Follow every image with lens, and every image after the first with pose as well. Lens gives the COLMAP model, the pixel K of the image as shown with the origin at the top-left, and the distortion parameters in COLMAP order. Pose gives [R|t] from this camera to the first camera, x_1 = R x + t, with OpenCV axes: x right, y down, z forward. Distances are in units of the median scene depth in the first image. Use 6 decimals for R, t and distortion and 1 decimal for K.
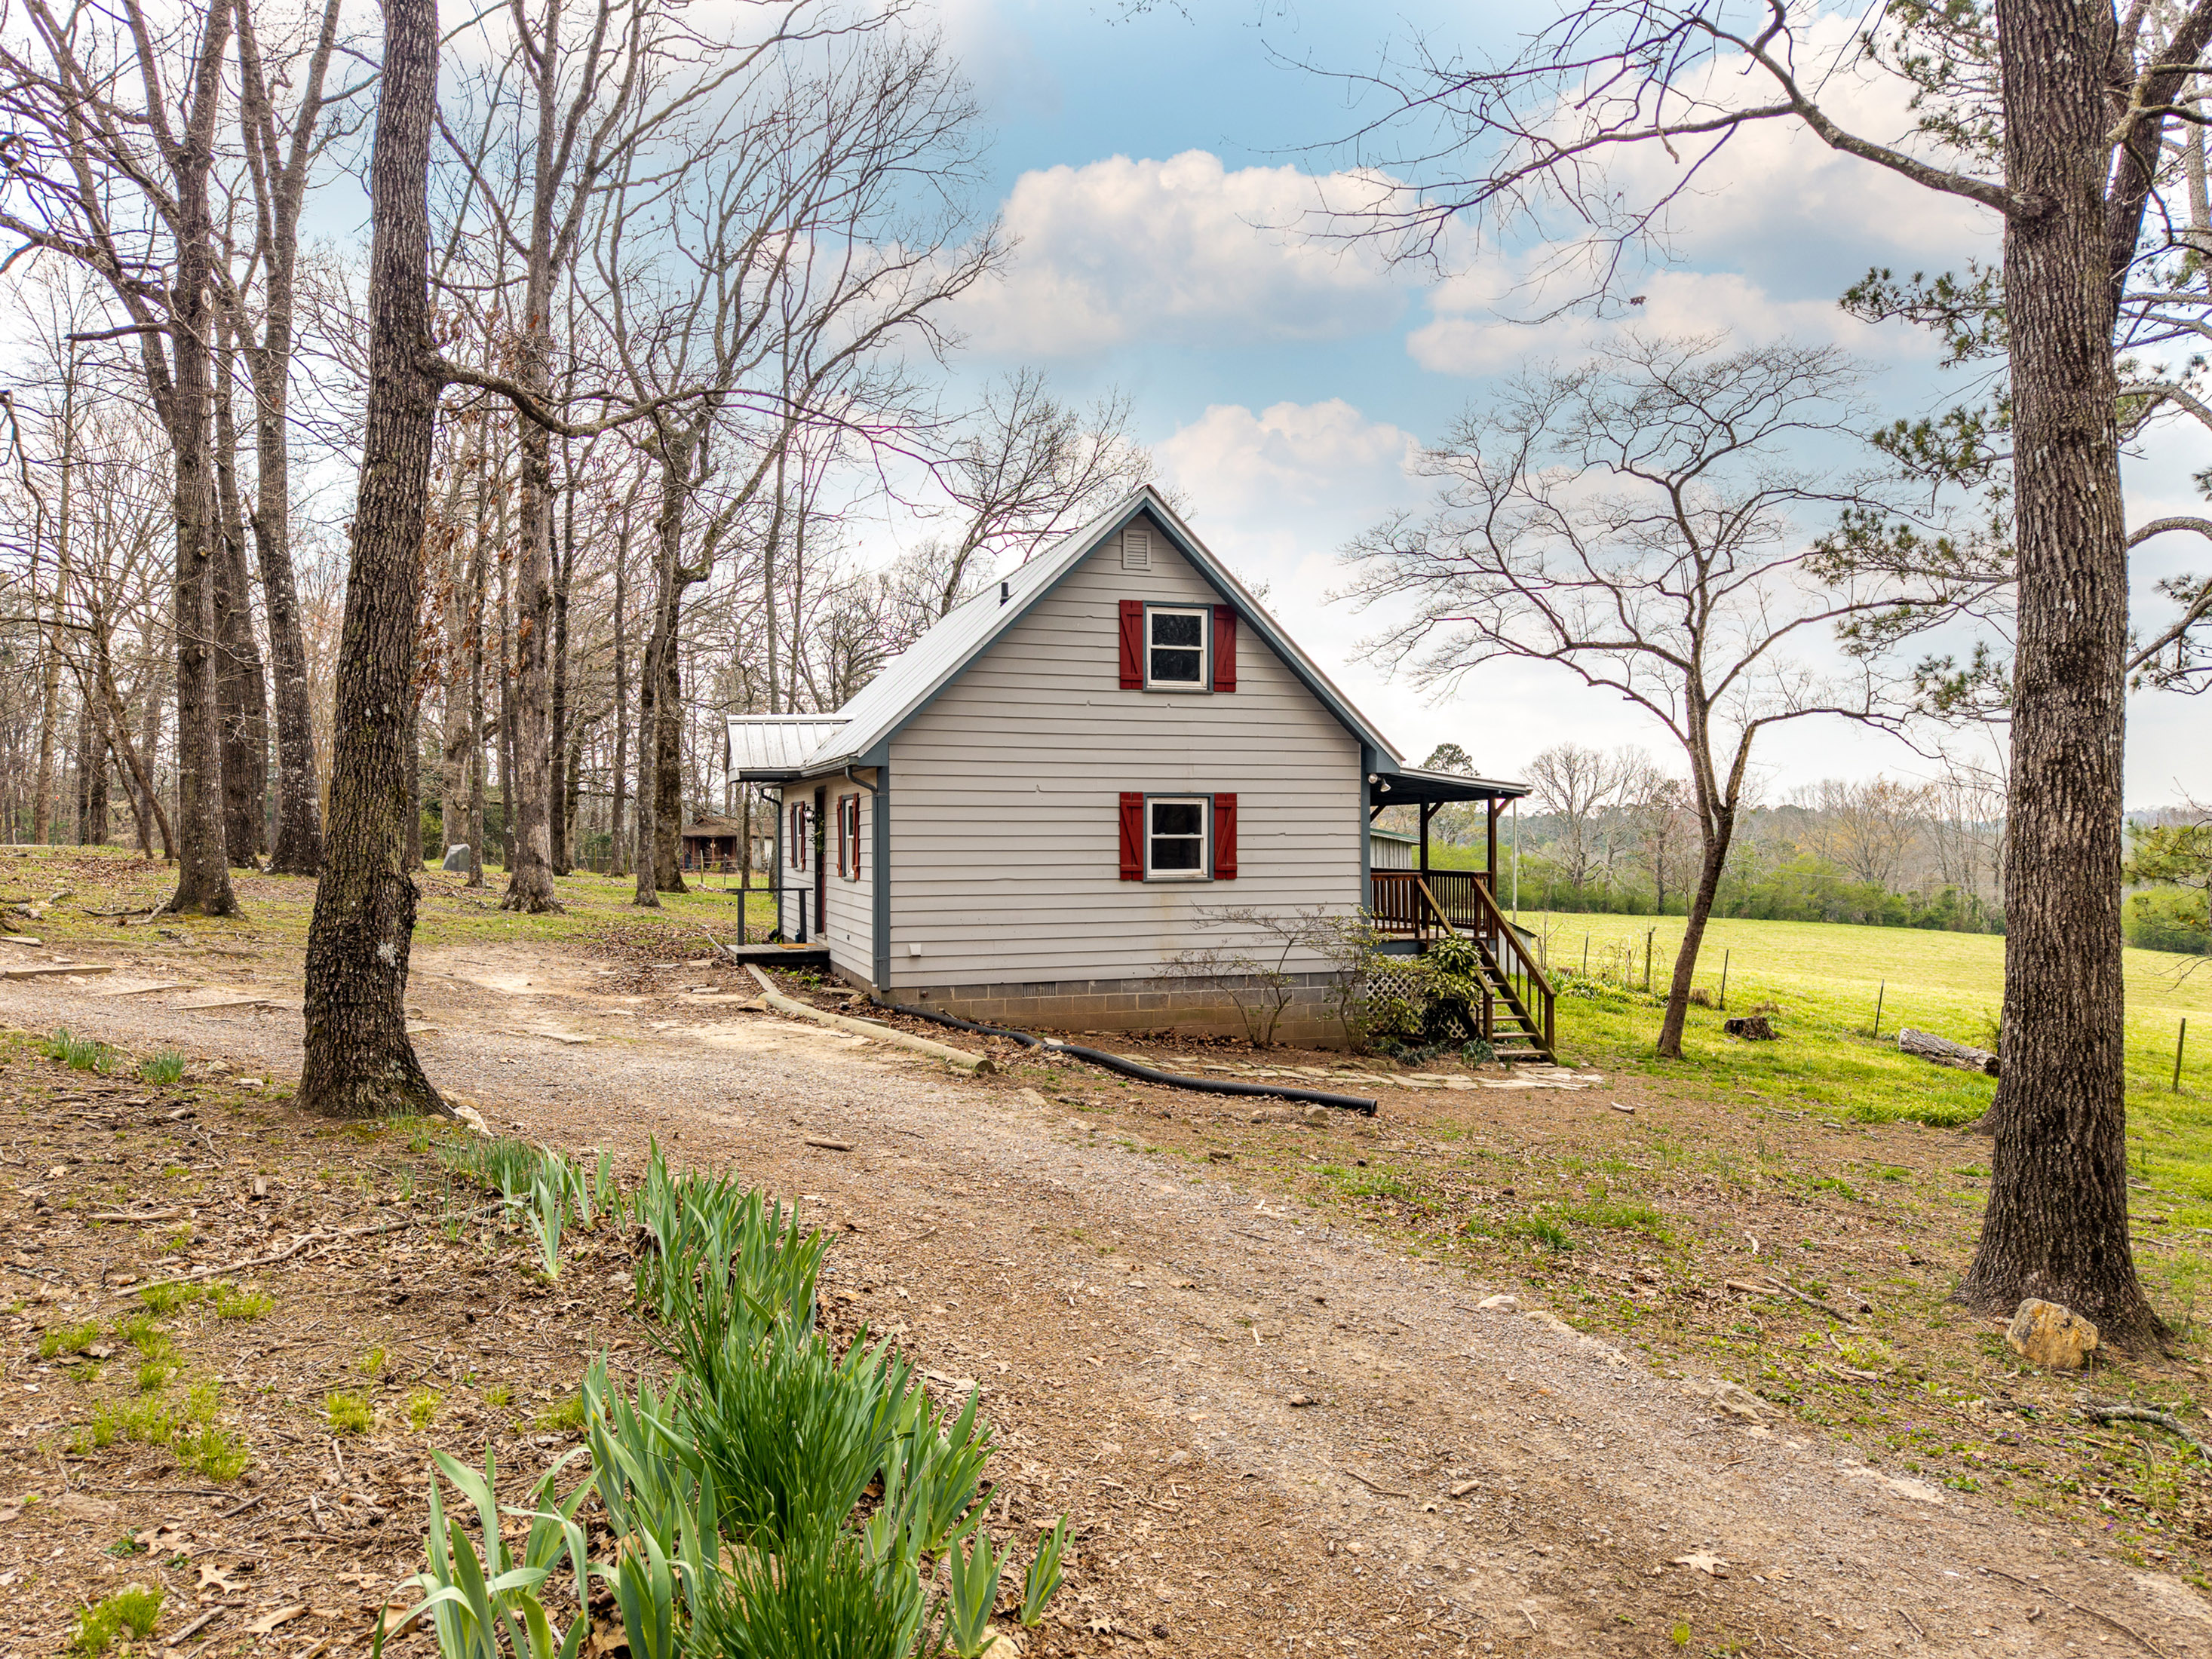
lens RADIAL K [[1446.9, 0, 1106.0], [0, 1446.9, 829.5], [0, 0, 1]] dist [0.030734, -0.002198]
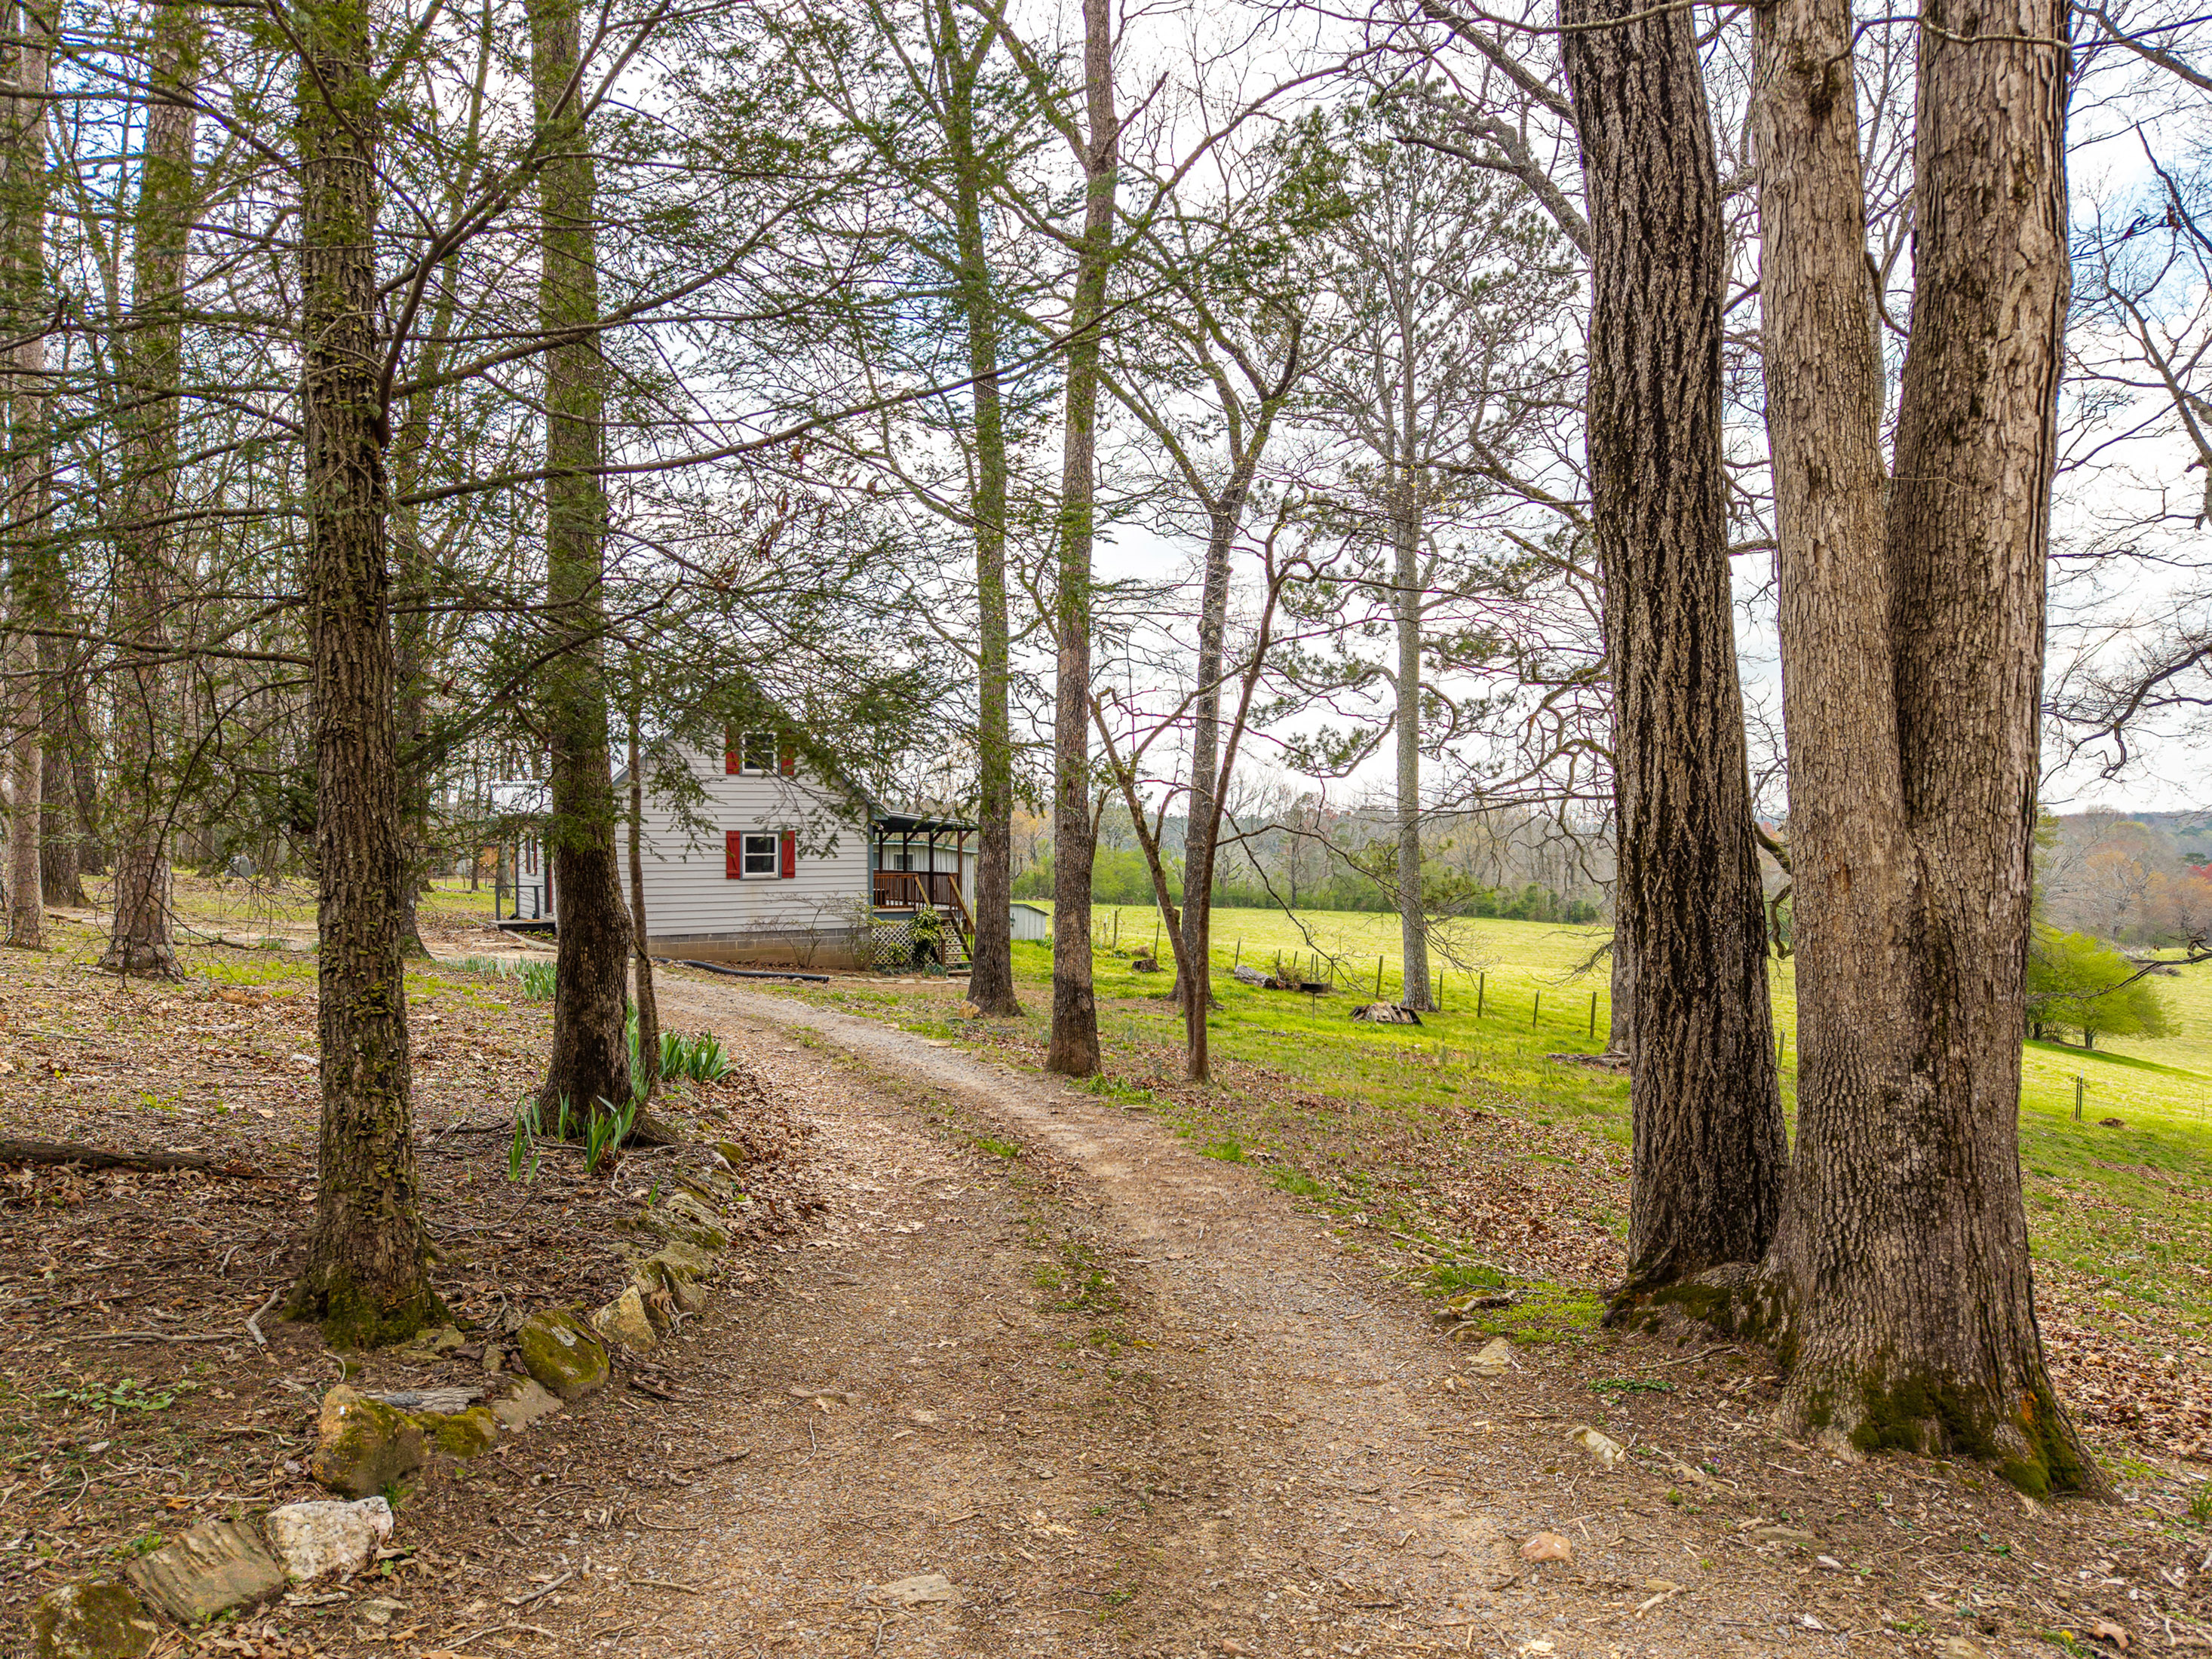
lens RADIAL K [[1446.9, 0, 1106.0], [0, 1446.9, 829.5], [0, 0, 1]] dist [0.030734, -0.002198]
pose [[0.981655, 0.000273, 0.190666, 0.123271], [0.000055, 0.999999, -0.001718, -0.022611], [-0.190666, 0.001697, 0.981654, -0.836743]]
